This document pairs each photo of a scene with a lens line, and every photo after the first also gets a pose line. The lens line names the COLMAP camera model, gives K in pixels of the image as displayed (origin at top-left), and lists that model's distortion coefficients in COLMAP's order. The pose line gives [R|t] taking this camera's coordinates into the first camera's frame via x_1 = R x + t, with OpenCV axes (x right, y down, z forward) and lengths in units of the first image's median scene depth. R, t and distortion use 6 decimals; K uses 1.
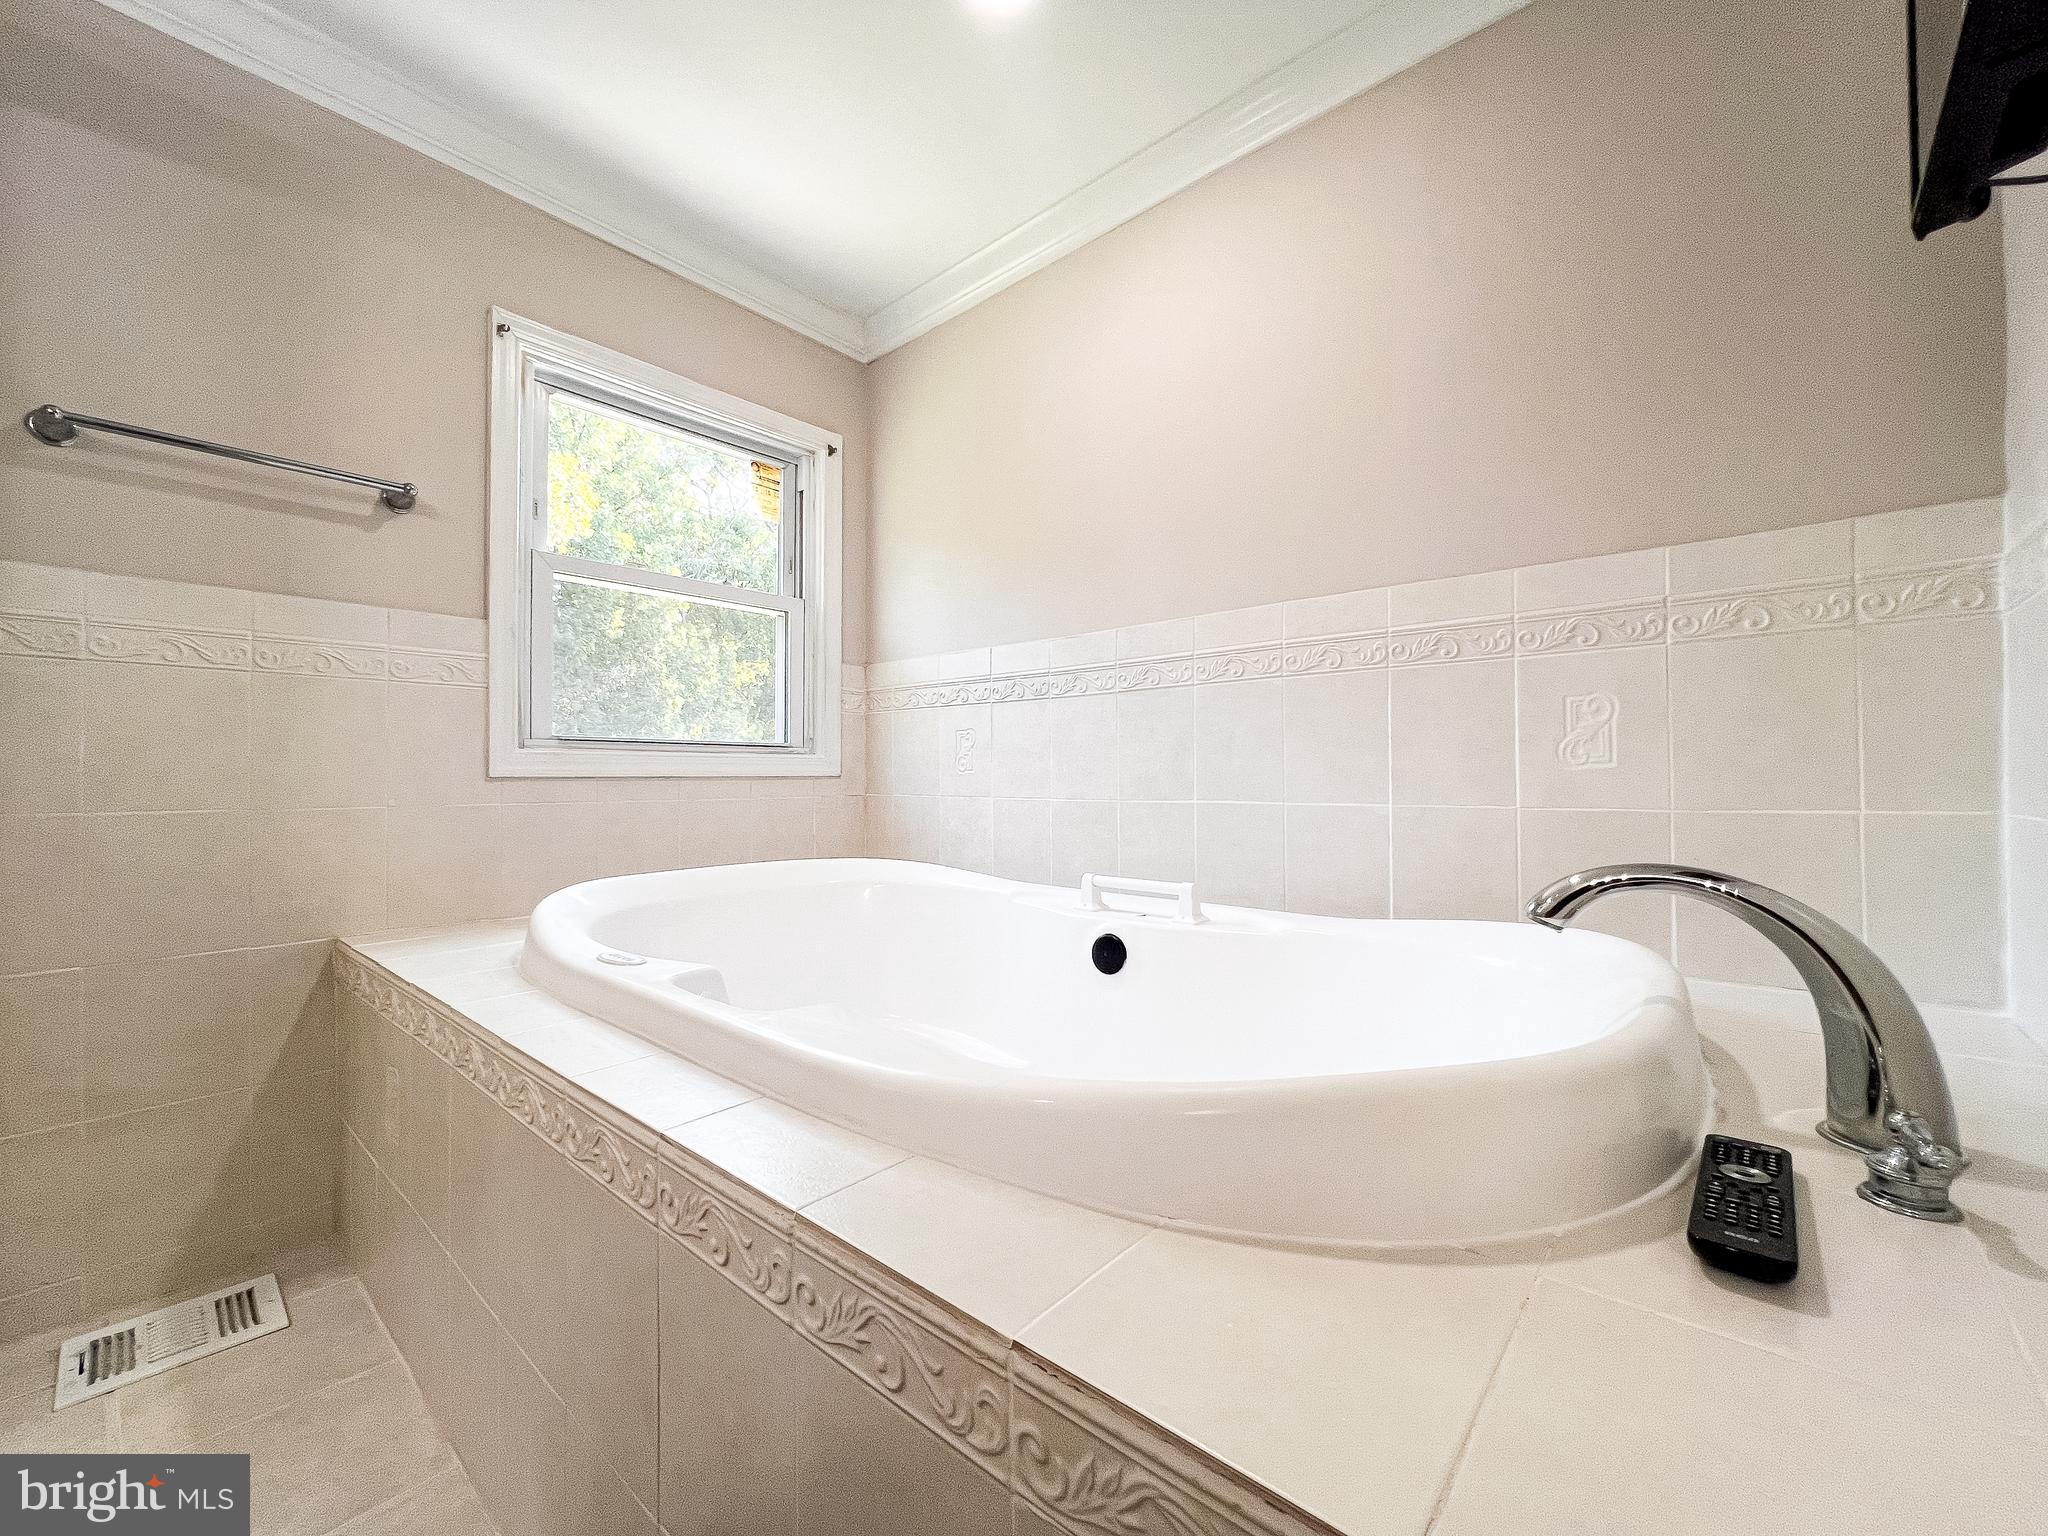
lens RADIAL K [[820.4, 0, 1023.6], [0, 820.4, 780.2], [0, 0, 1]] dist [0.016172, -0.000809]
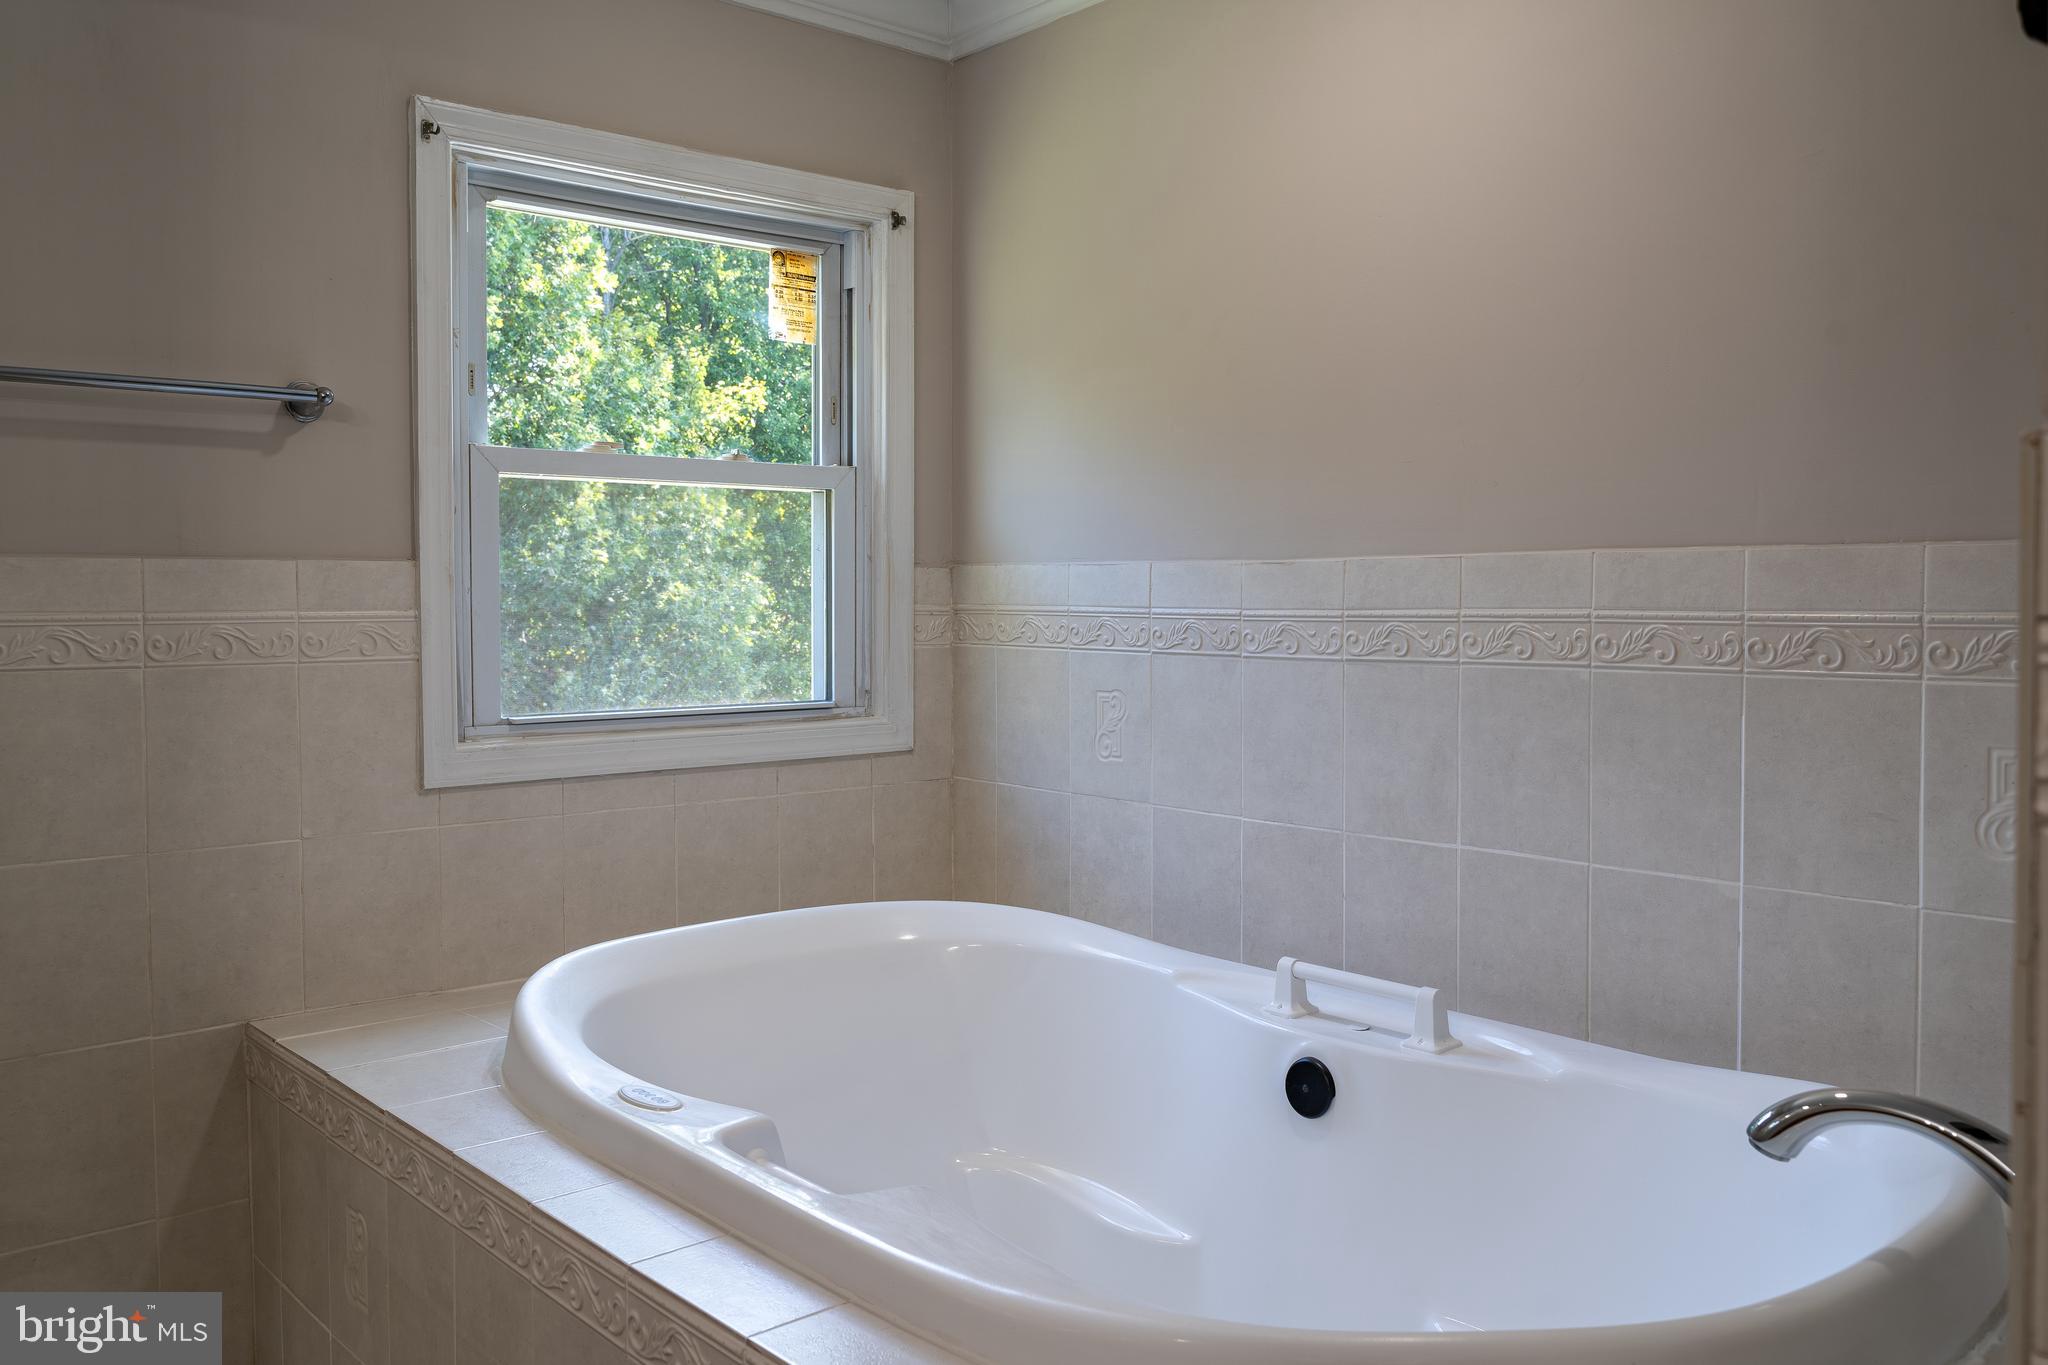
lens RADIAL K [[1672.0, 0, 1042.5], [0, 1672.0, 661.8], [0, 0, 1]] dist [0.025252, -0.004803]
pose [[0.990955, 0.004827, -0.134104, 0.059659], [0.000725, 0.999146, 0.041322, -0.167637], [0.134189, -0.041045, 0.990105, -0.325216]]
